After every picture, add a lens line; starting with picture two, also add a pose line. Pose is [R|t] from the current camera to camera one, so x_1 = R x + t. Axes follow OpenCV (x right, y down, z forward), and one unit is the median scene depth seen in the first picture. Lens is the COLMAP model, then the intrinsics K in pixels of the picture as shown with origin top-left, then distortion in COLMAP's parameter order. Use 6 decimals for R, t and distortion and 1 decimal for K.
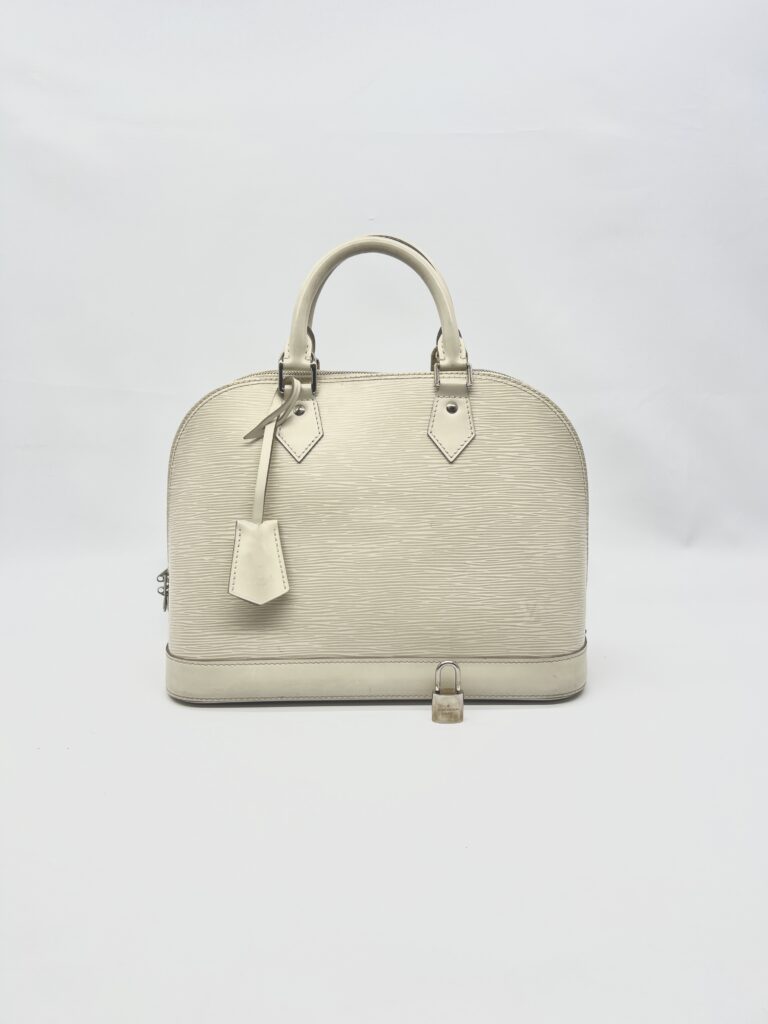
lens RADIAL K [[775.4, 0, 389.2], [0, 775.4, 505.5], [0, 0, 1]] dist [0.054680, -0.005956]
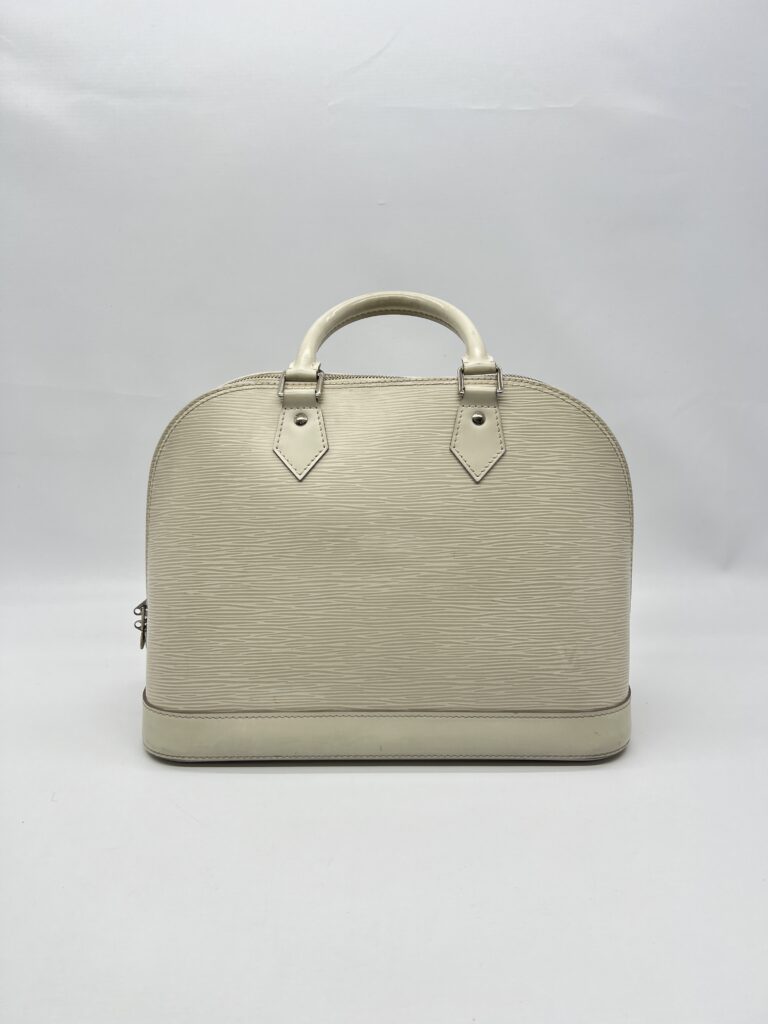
lens RADIAL K [[775.4, 0, 375.0], [0, 775.4, 507.2], [0, 0, 1]] dist [0.054680, -0.005956]
pose [[0.999960, 0.008807, 0.001347, -0.034064], [-0.008800, 0.999950, -0.004794, -0.022880], [-0.001389, 0.004782, 0.999988, 0.141540]]
